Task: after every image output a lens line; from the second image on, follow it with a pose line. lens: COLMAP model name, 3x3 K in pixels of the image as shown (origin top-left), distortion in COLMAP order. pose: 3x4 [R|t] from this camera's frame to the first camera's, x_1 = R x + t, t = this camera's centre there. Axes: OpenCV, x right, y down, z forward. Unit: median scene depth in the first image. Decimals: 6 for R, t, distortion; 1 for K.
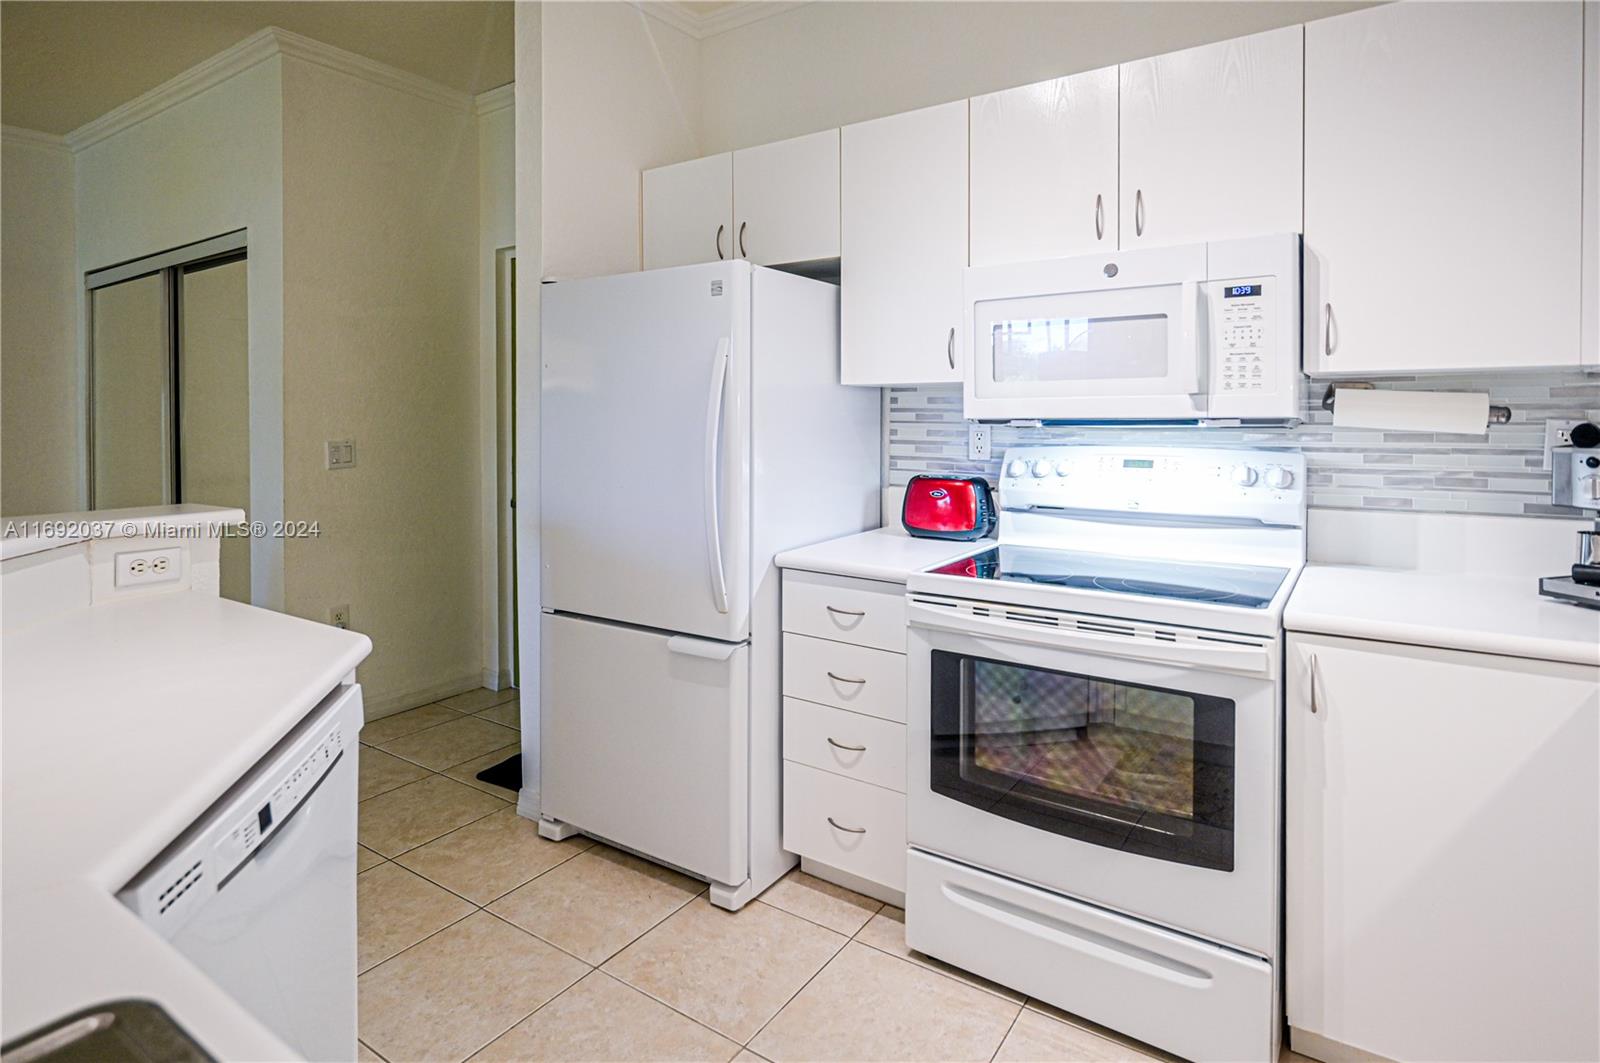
lens RADIAL K [[857.0, 0, 811.5], [0, 857.0, 410.7], [0, 0, 1]] dist [-0.001990, 0.001994]
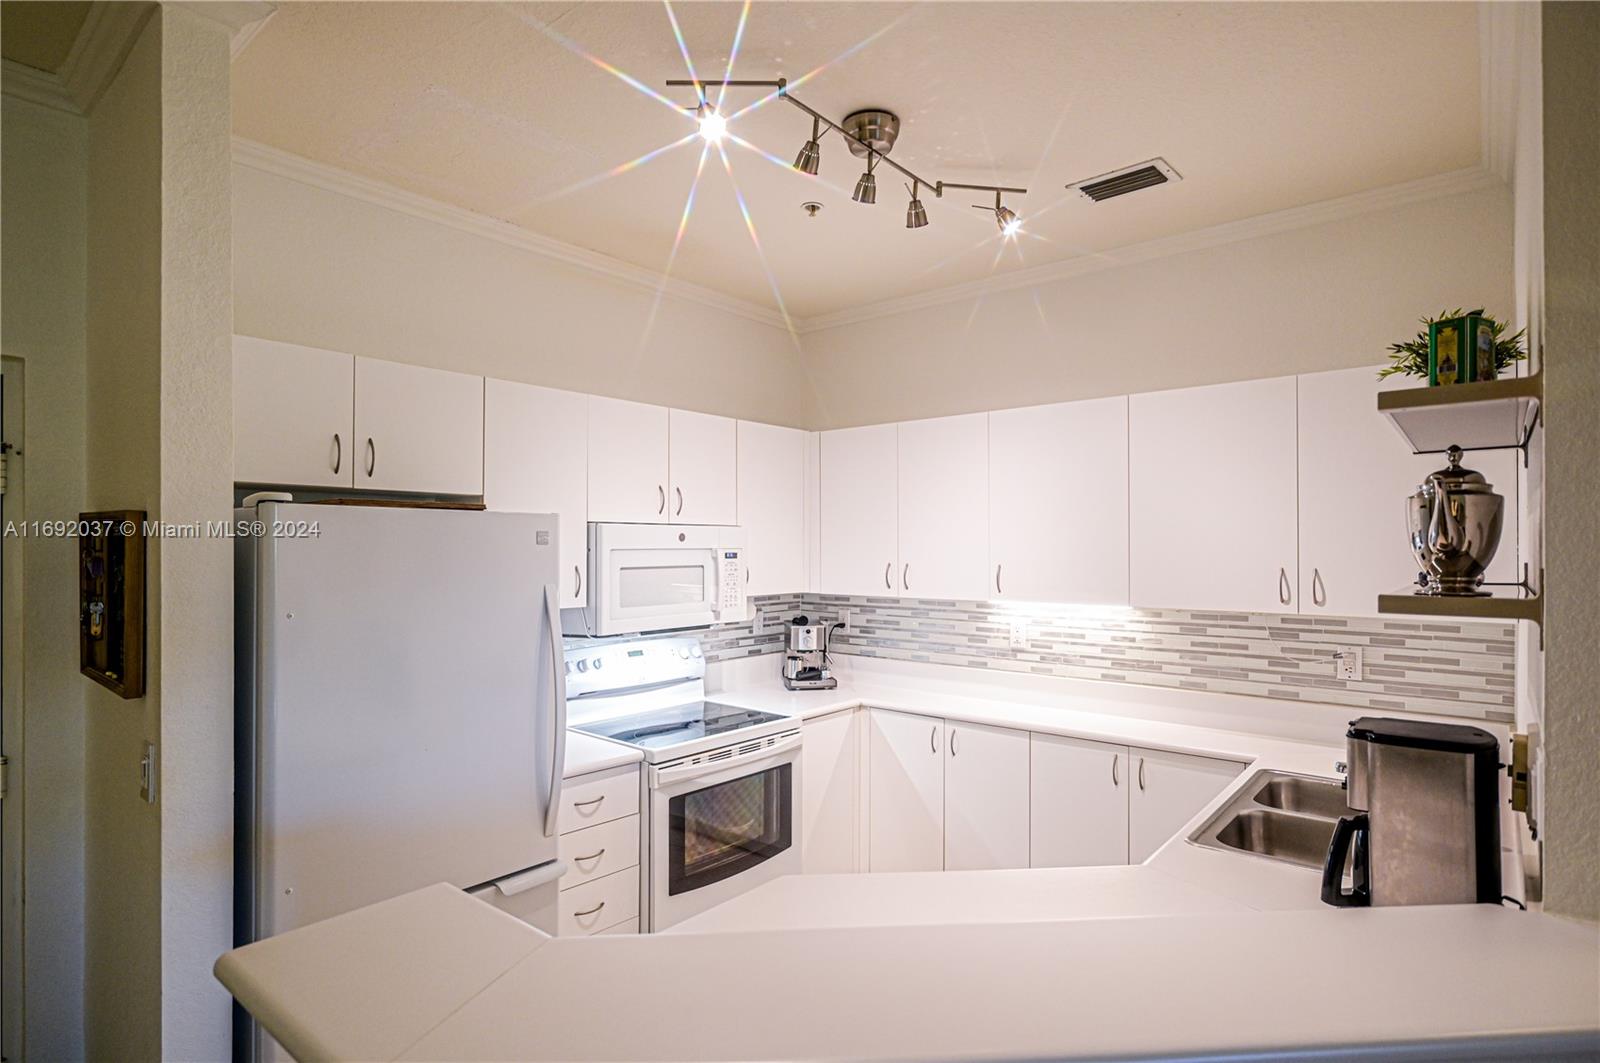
lens RADIAL K [[830.5, 0, 799.0], [0, 830.5, 542.1], [0, 0, 1]] dist [-0.002598, 0.001837]
pose [[0.109102, 0.012796, 0.993948, -1.255541], [-0.004202, 0.999914, -0.012411, -0.142164], [-0.994022, -0.002822, 0.109146, 0.635509]]
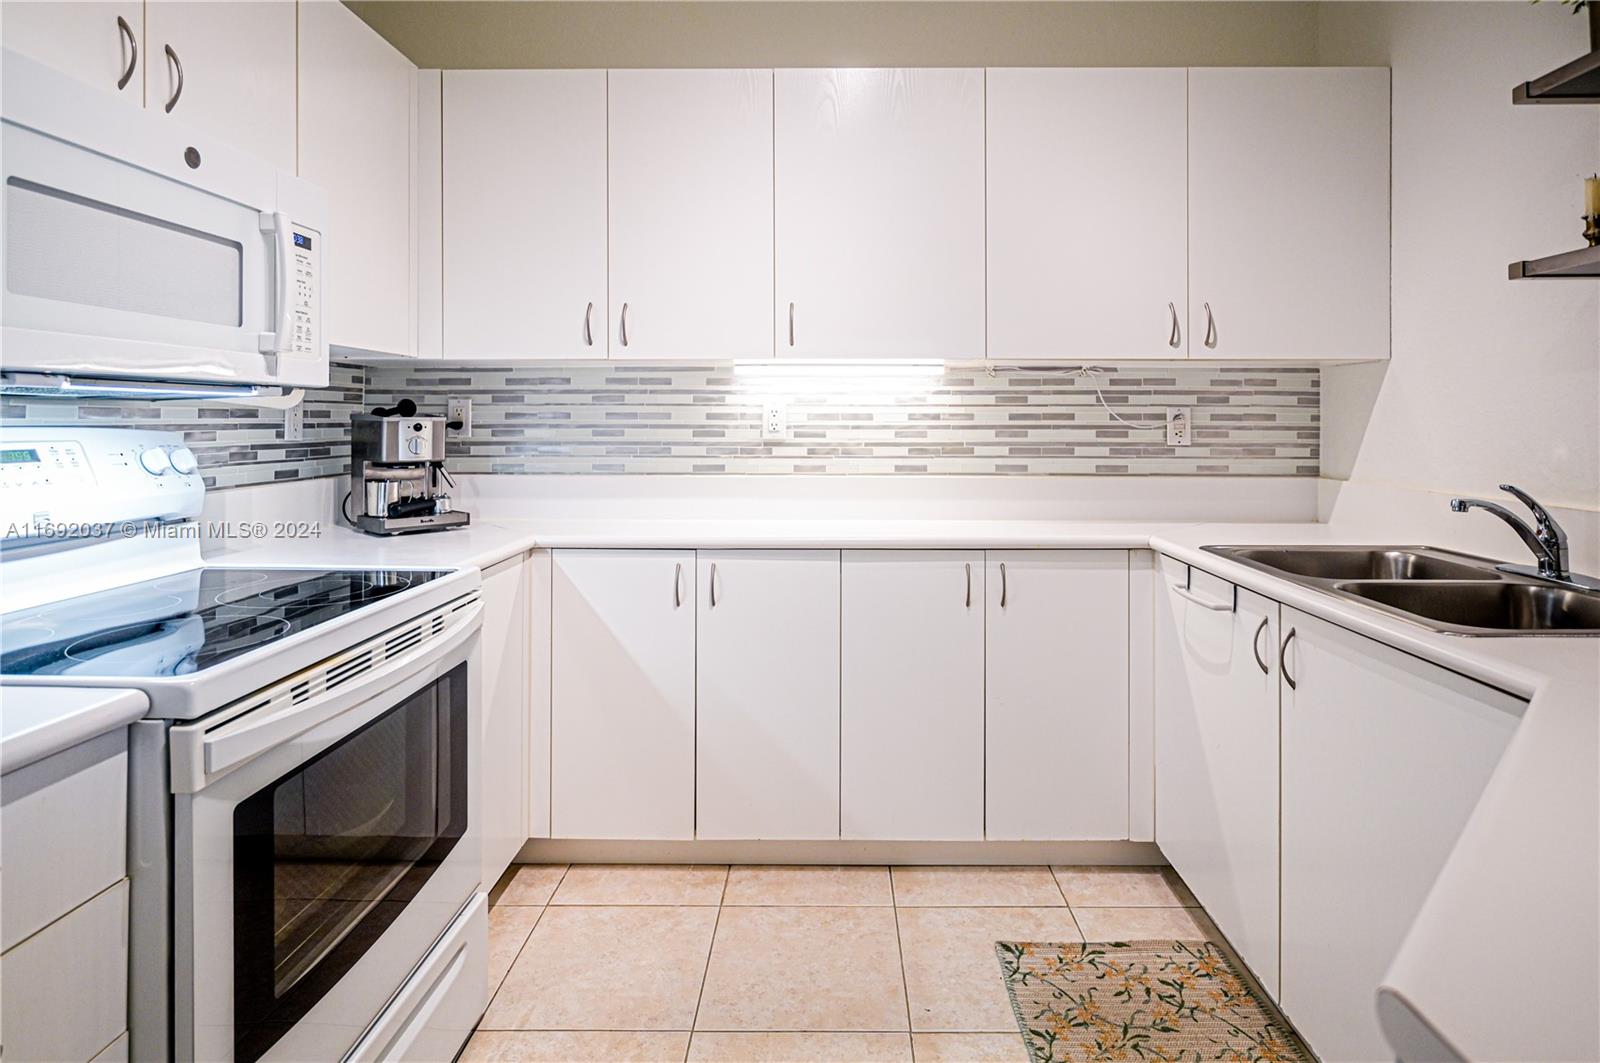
lens RADIAL K [[842.3, 0, 835.6], [0, 842.3, 420.4], [0, 0, 1]] dist [-0.004023, -0.000076]
pose [[-0.553007, 0.003044, 0.833171, -0.492836], [-0.002003, 0.999986, -0.004983, 0.045020], [-0.833174, -0.004424, -0.552993, 0.989502]]
